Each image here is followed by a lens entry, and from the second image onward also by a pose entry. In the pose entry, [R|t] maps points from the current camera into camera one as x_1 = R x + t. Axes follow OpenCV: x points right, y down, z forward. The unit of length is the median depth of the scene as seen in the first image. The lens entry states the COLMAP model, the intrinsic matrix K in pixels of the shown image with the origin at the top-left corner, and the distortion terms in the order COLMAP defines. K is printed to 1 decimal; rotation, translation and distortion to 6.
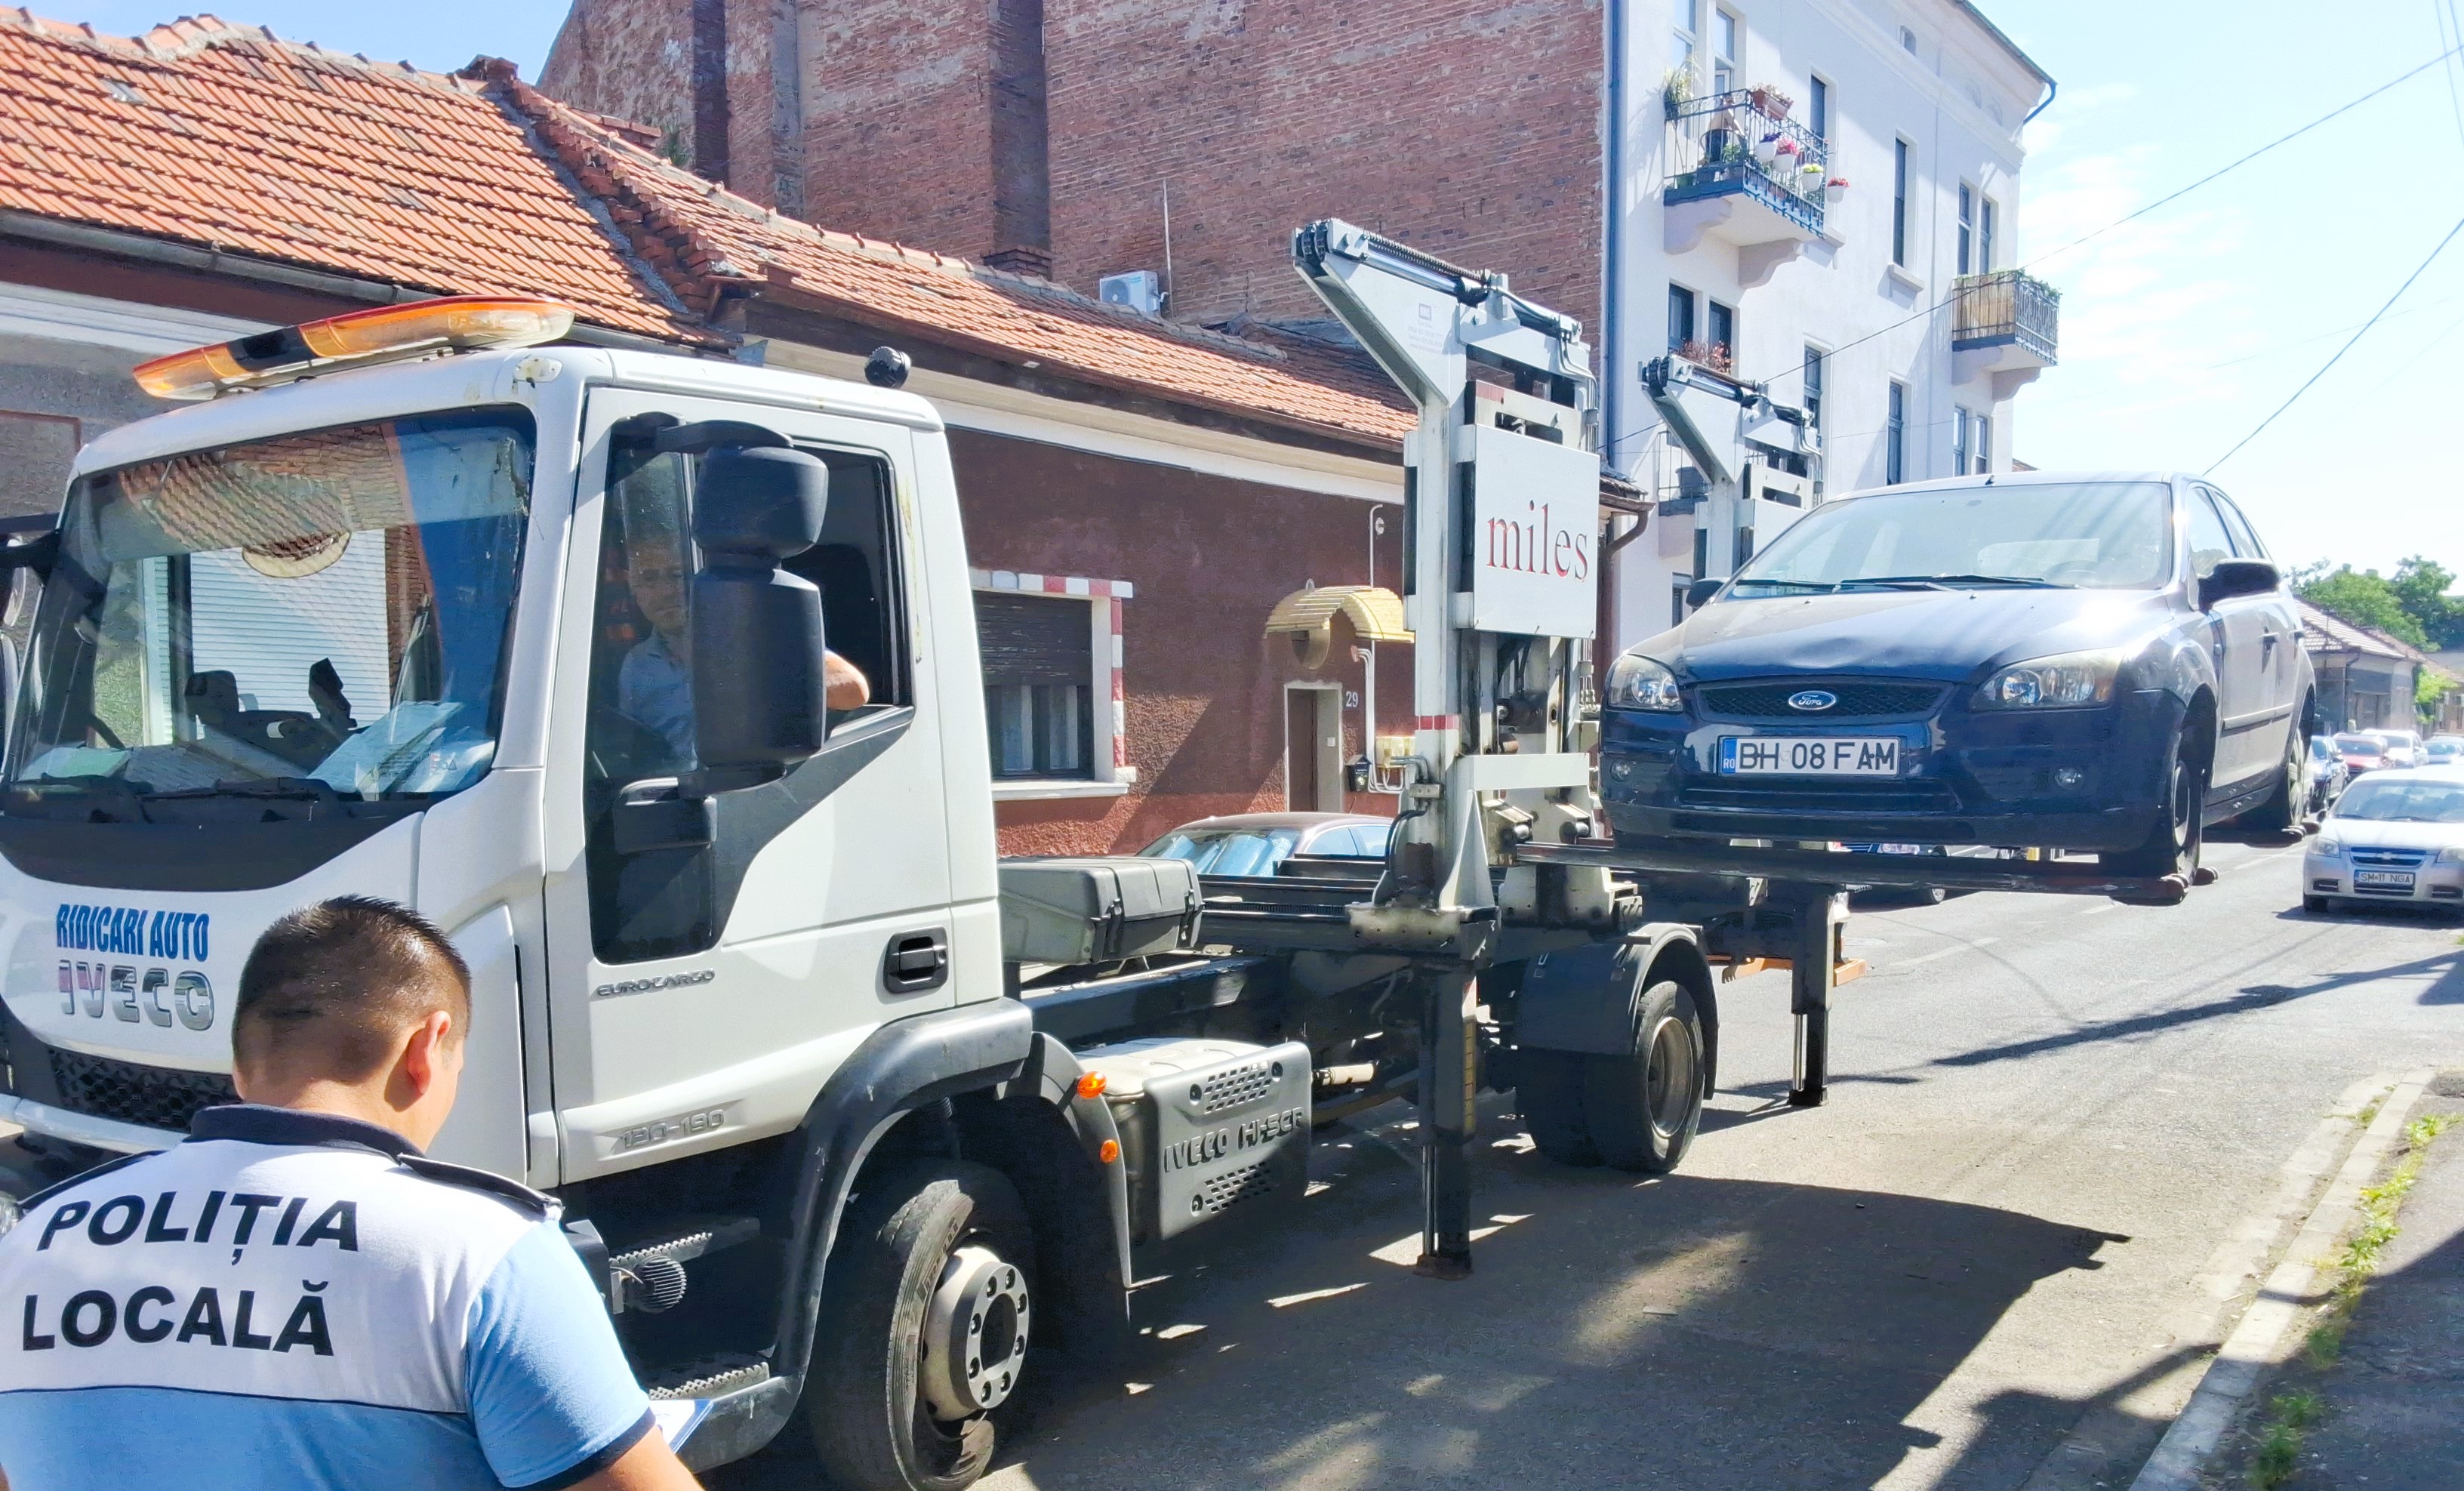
lens RADIAL K [[1978.6, 0, 1232.0], [0, 1978.6, 745.5], [0, 0, 1]] dist [0.049551, 0.000856]
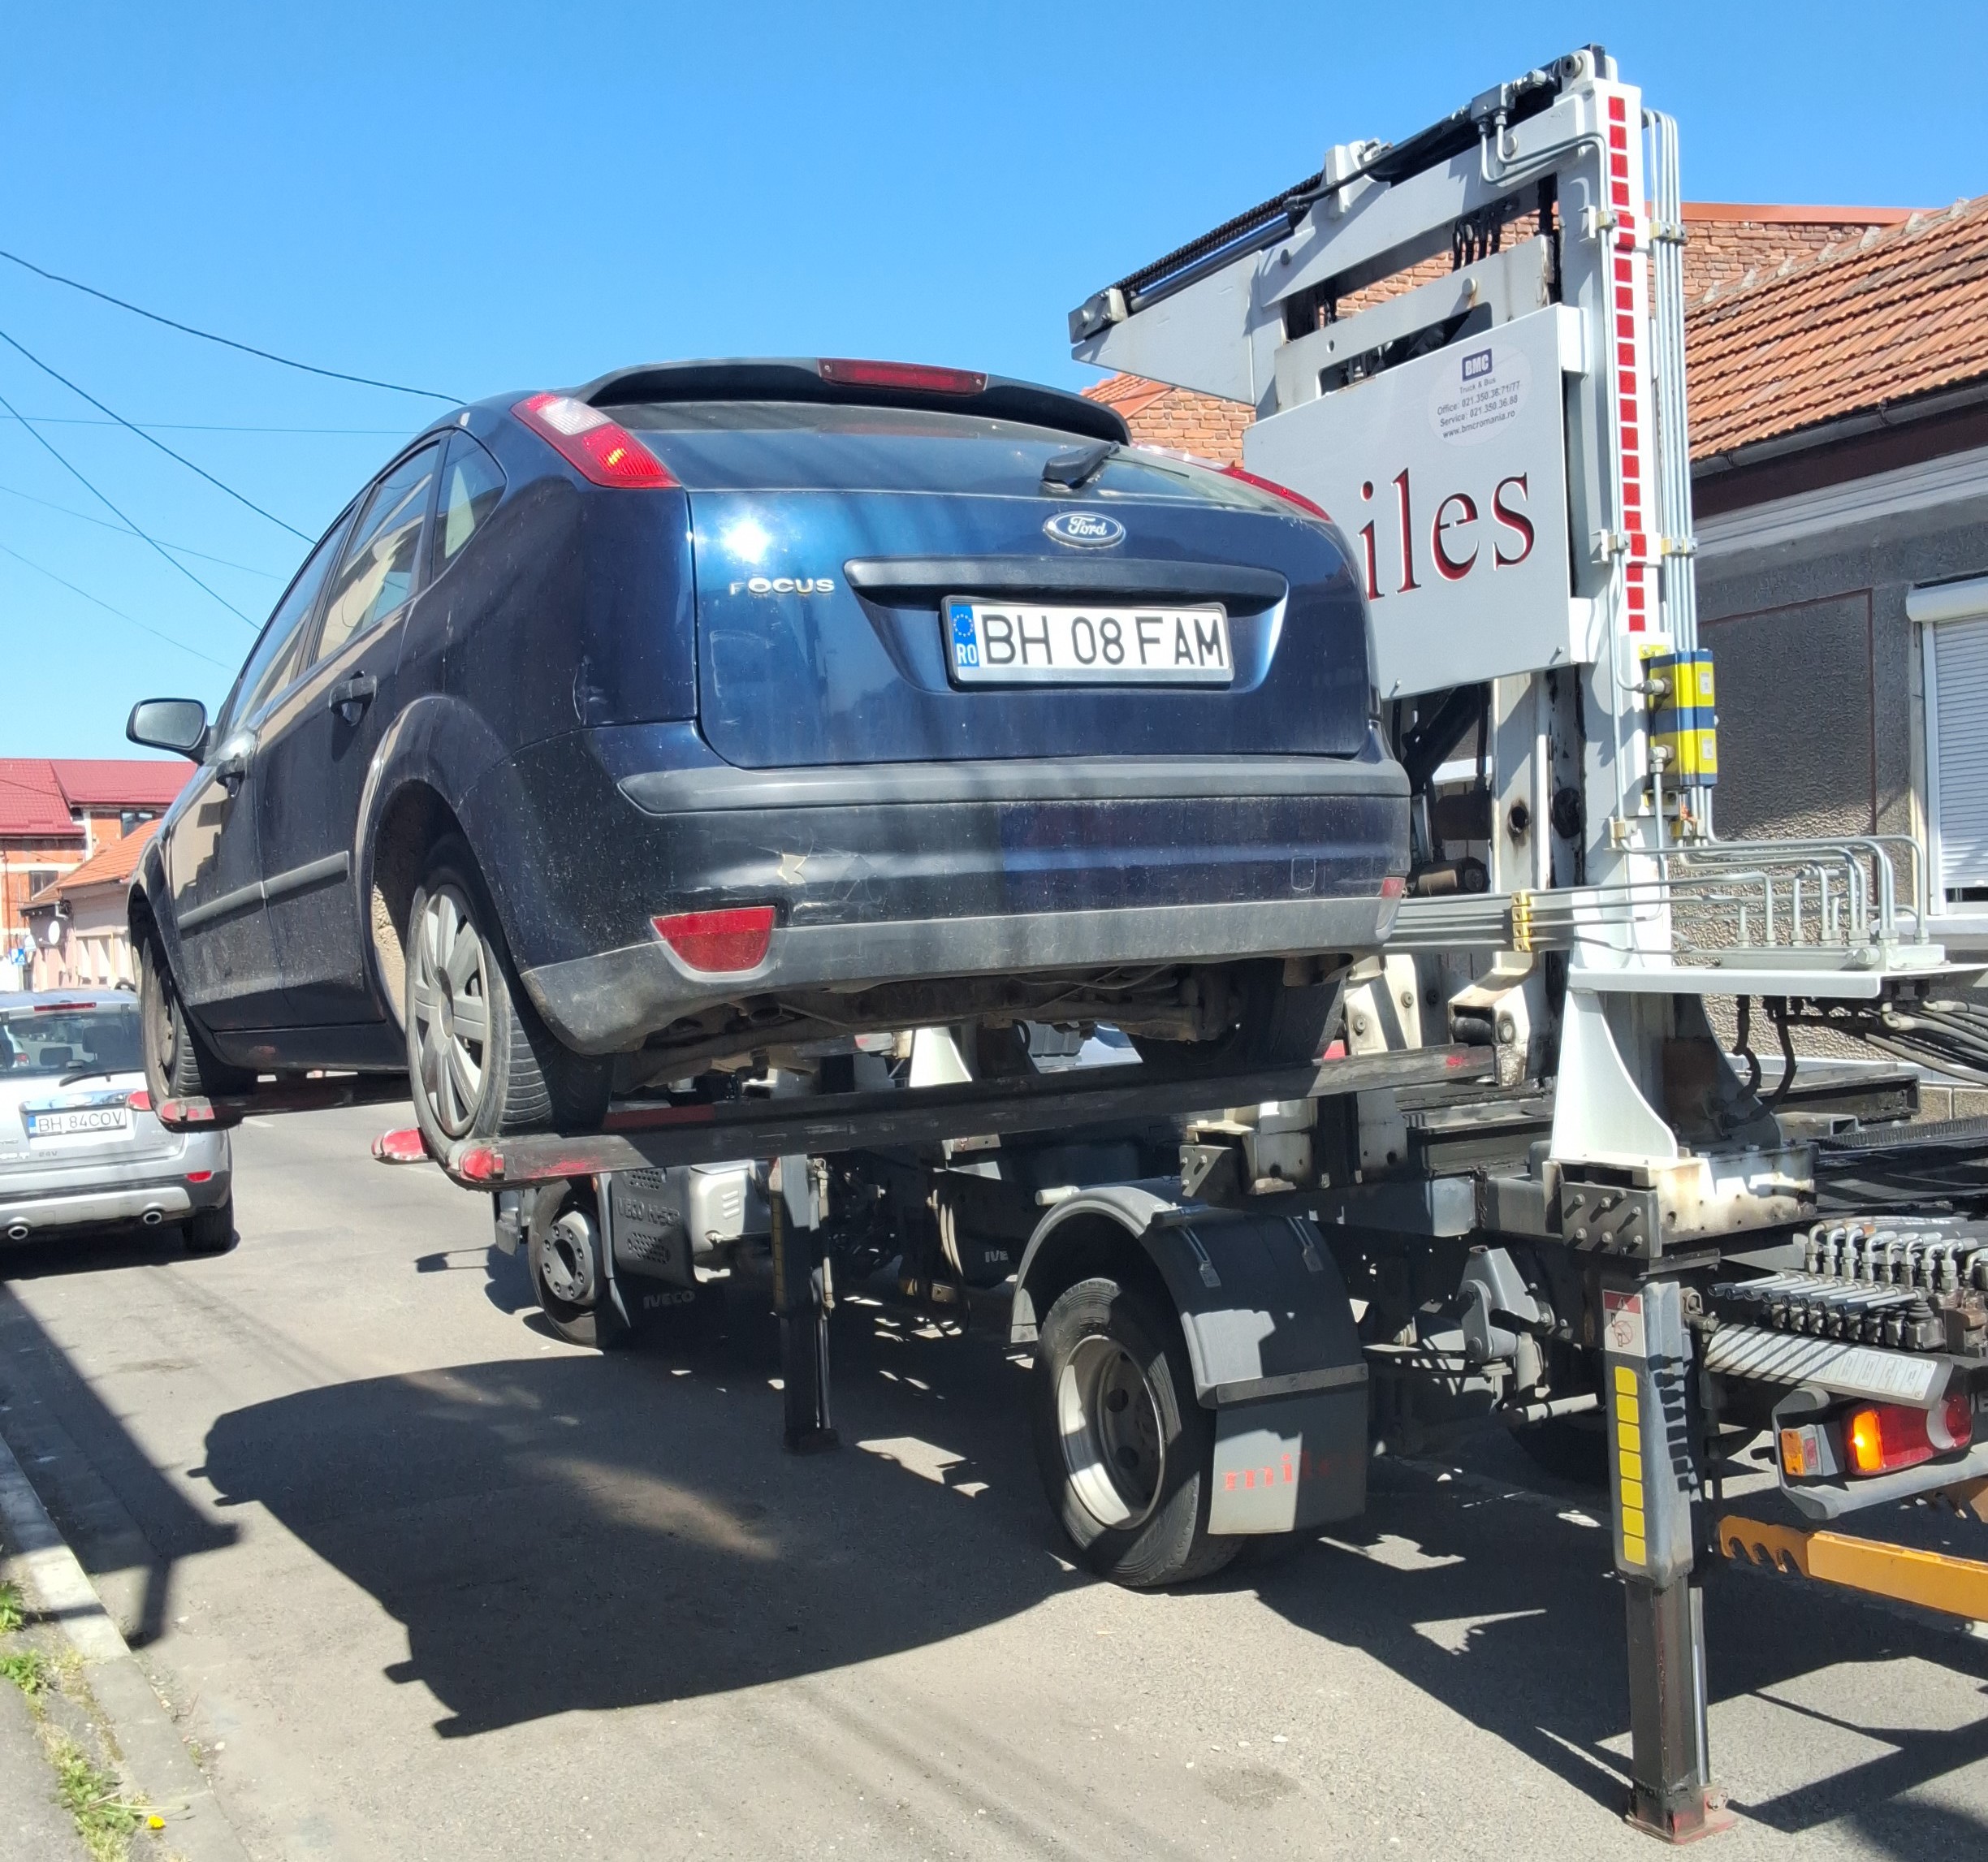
lens RADIAL K [[2157.7, 0, 994.0], [0, 2157.7, 931.0], [0, 0, 1]] dist [0.011302, 0.002296]
pose [[-0.421980, 0.018898, -0.906408, 0.936431], [0.037454, 0.999293, 0.003397, 0.005963], [0.905831, -0.032516, -0.422389, 1.390967]]
